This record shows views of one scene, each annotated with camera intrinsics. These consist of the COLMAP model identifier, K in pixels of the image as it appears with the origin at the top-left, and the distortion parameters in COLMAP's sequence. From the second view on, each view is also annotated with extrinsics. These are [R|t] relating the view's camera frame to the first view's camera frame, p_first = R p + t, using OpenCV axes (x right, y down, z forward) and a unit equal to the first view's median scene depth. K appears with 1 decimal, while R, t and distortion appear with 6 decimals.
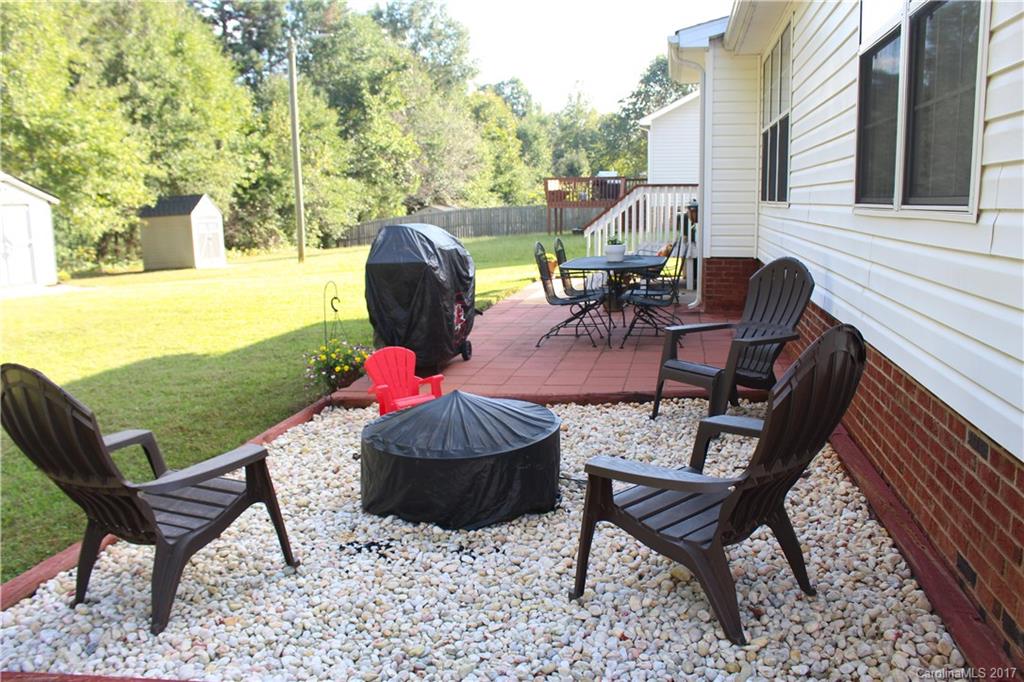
lens RADIAL K [[868.8, 0, 512.0], [0, 868.8, 341.0], [0, 0, 1]] dist [-0.167726, 0.125361]
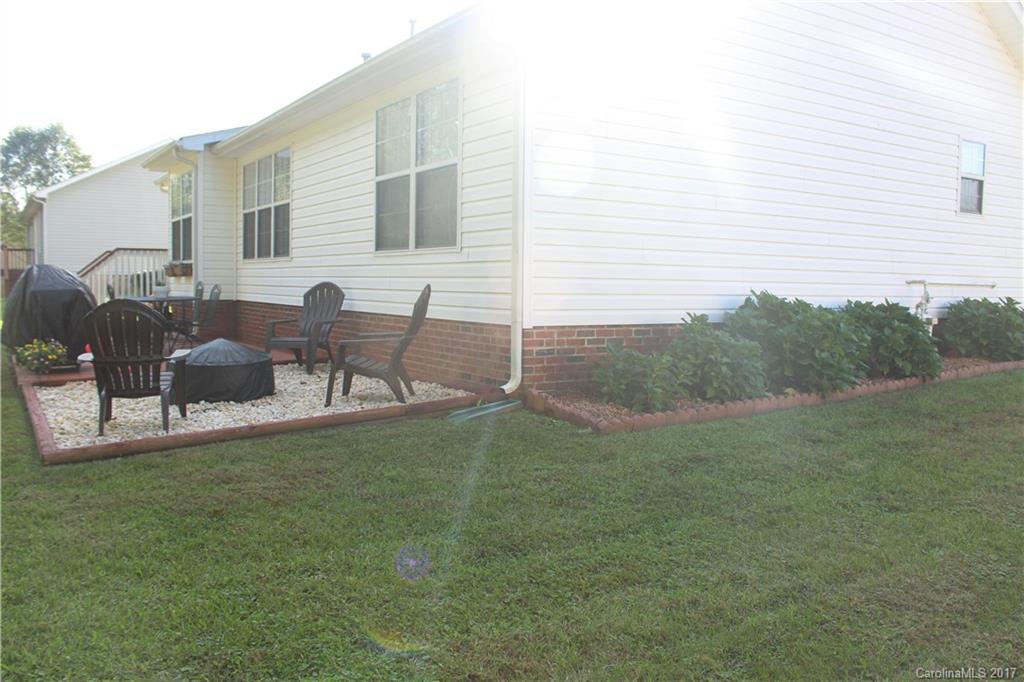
lens RADIAL K [[868.8, 0, 512.0], [0, 868.8, 341.0], [0, 0, 1]] dist [-0.167726, 0.125361]
pose [[0.720831, -0.025926, 0.692626, -0.519415], [0.089303, 0.994445, -0.055716, 0.129733], [-0.687334, 0.102016, 0.719142, -0.467100]]
